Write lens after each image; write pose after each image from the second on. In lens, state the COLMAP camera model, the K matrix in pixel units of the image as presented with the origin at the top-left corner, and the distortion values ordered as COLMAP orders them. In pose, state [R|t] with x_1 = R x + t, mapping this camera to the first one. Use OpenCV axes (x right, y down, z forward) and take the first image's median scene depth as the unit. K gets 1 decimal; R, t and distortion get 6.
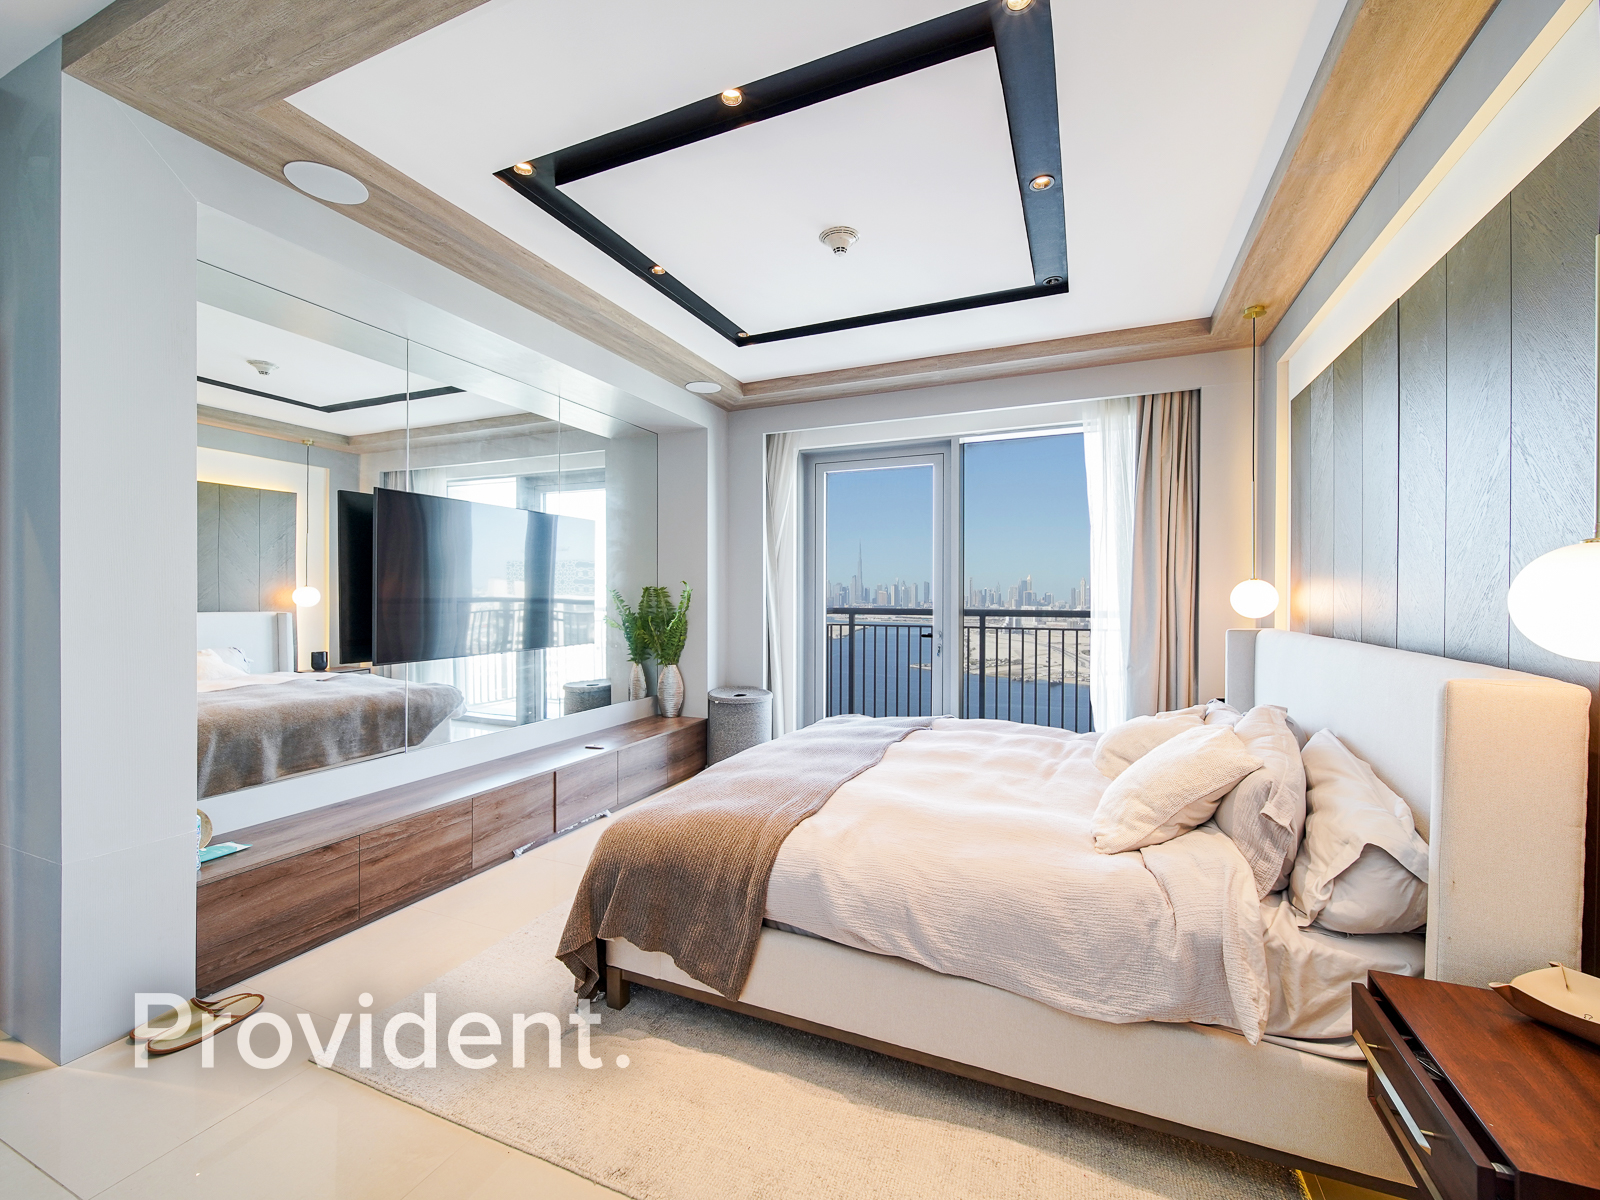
lens RADIAL K [[657.7, 0, 814.6], [0, 657.7, 599.1], [0, 0, 1]] dist [0.003288, -0.002552]
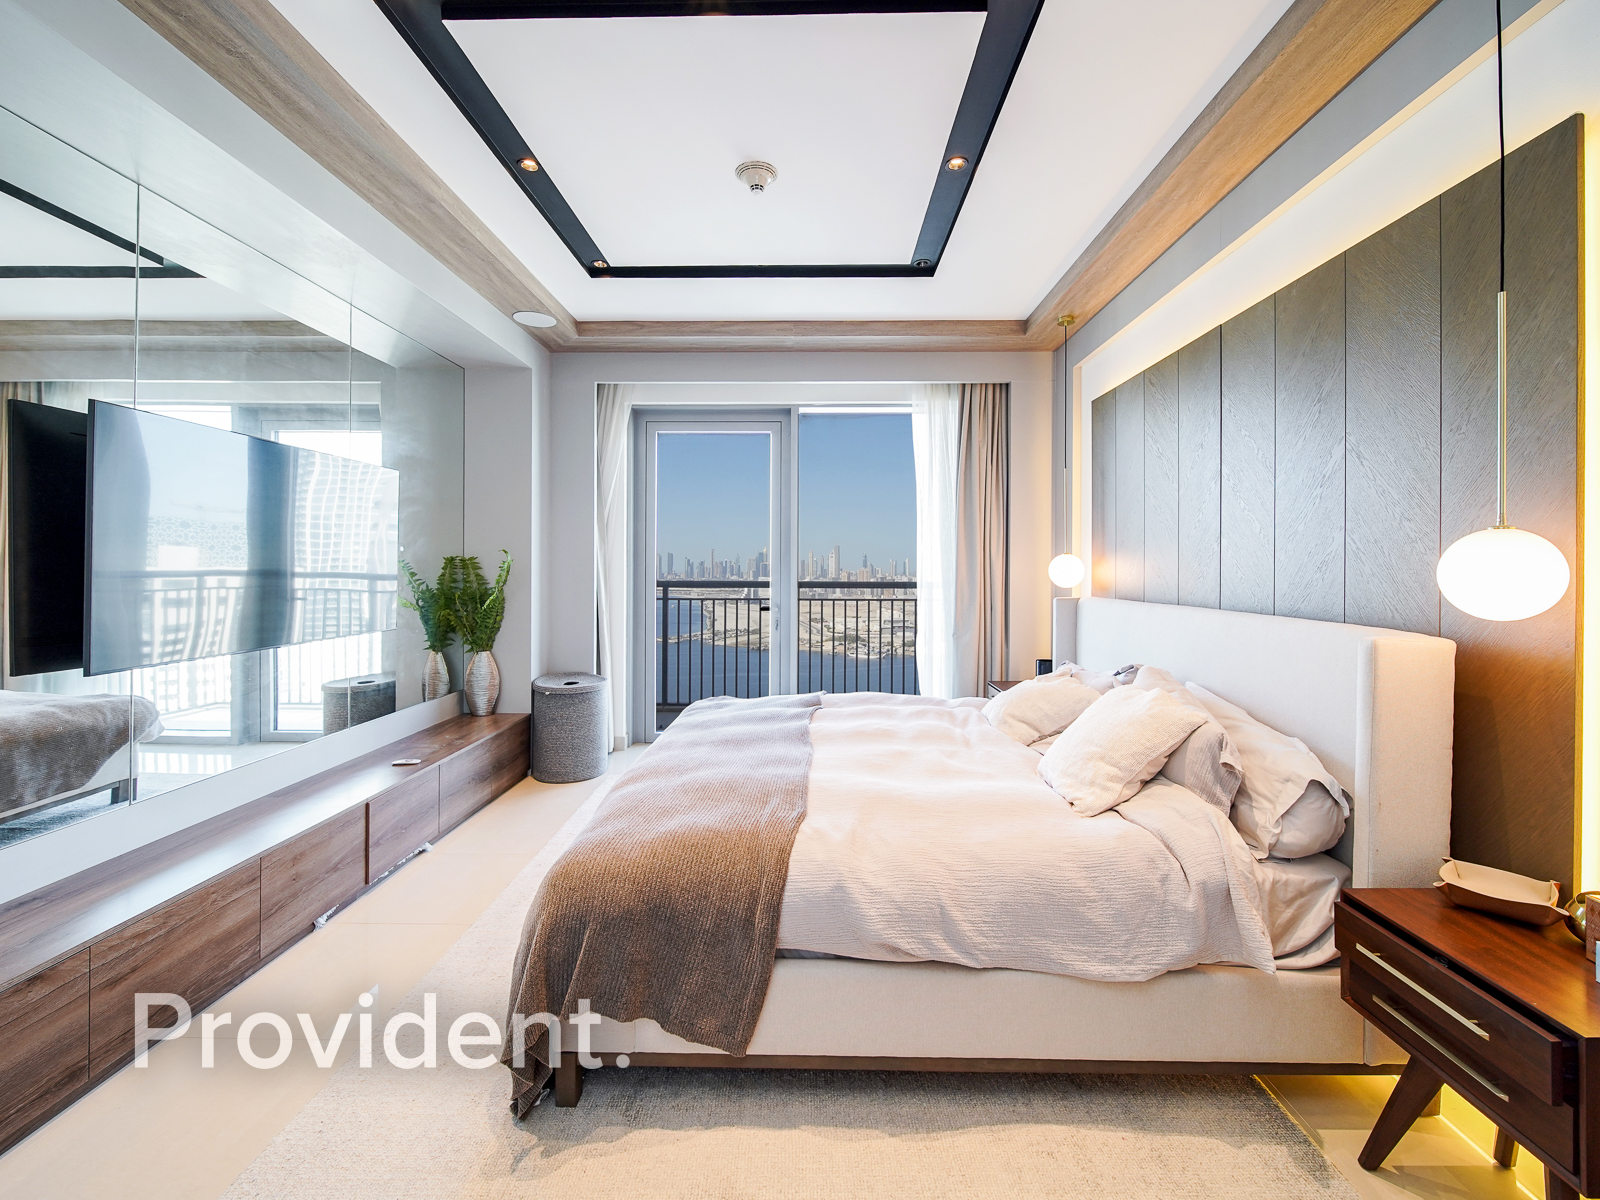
lens RADIAL K [[666.2, 0, 804.0], [0, 666.2, 566.3], [0, 0, 1]] dist [0.000614, -0.001186]
pose [[0.928401, 0.001651, 0.371577, -0.254405], [0.000612, 0.999982, -0.005972, -0.002224], [-0.371580, 0.005772, 0.928383, 0.130434]]
